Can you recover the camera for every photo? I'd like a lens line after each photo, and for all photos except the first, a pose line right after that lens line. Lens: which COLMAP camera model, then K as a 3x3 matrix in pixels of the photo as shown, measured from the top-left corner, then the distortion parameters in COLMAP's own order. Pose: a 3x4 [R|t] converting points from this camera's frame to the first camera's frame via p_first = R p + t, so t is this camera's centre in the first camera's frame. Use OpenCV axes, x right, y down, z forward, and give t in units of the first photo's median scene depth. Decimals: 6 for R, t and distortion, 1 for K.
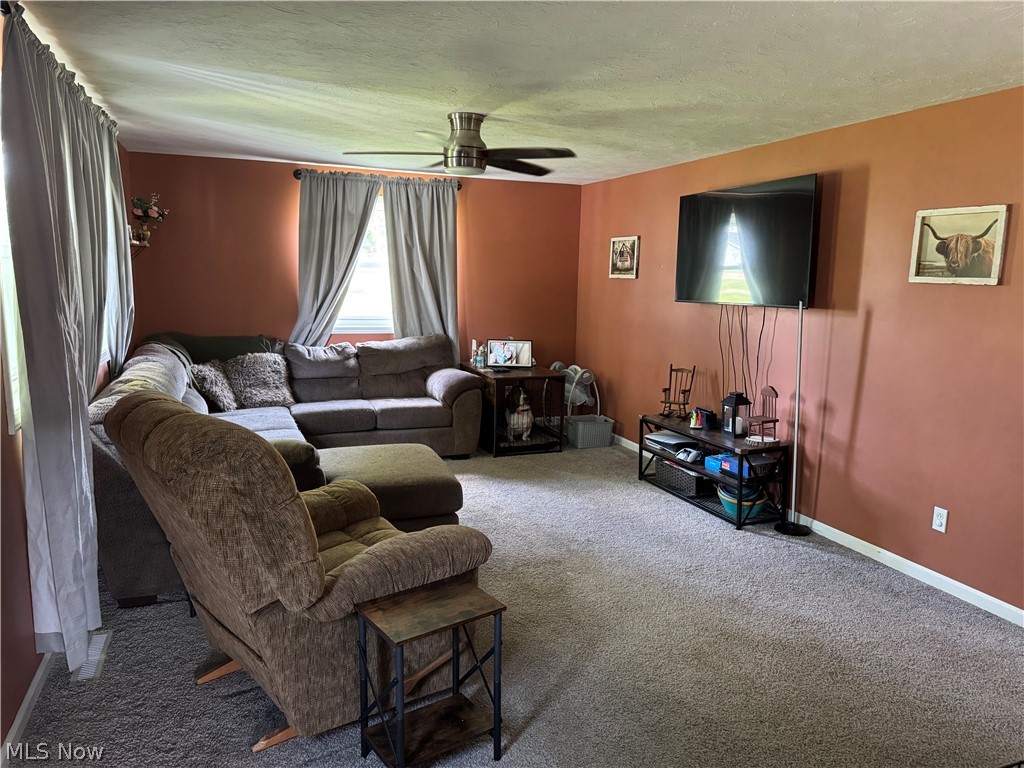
lens RADIAL K [[722.2, 0, 505.4], [0, 722.2, 388.4], [0, 0, 1]] dist [0.056636, -0.060635]
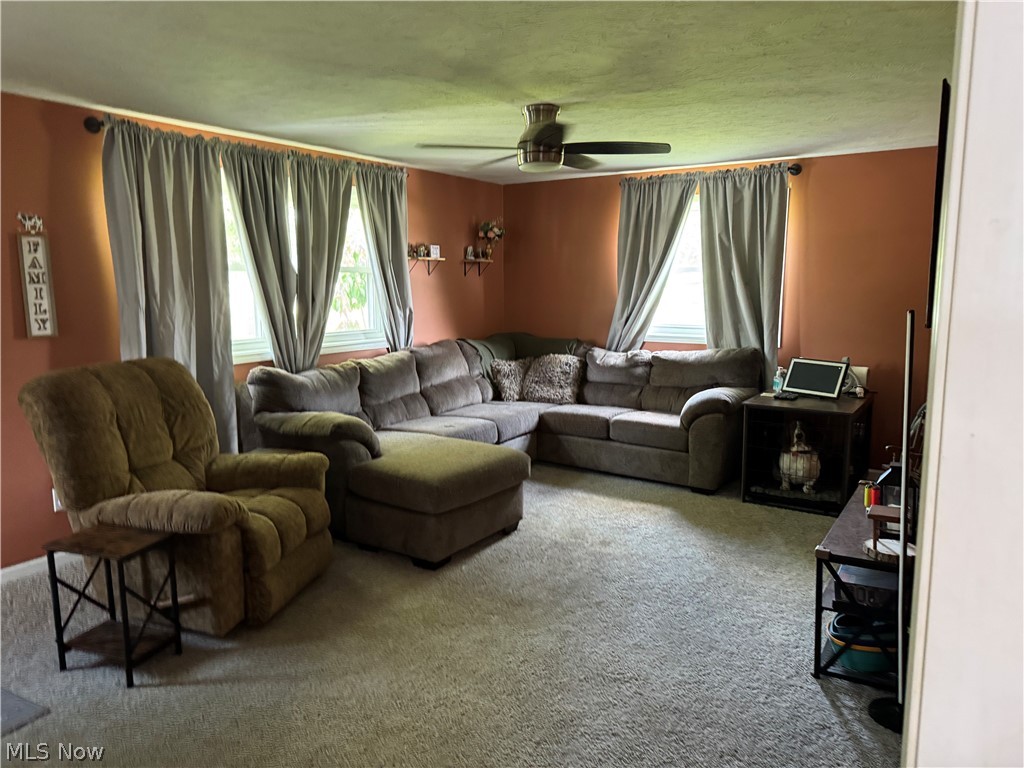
lens RADIAL K [[722.2, 0, 503.1], [0, 722.2, 376.1], [0, 0, 1]] dist [0.056636, -0.060635]
pose [[0.558443, 0.088714, -0.824786, 0.510536], [-0.117812, 0.992669, 0.027004, -0.035323], [0.821135, 0.082090, 0.564800, 0.321976]]
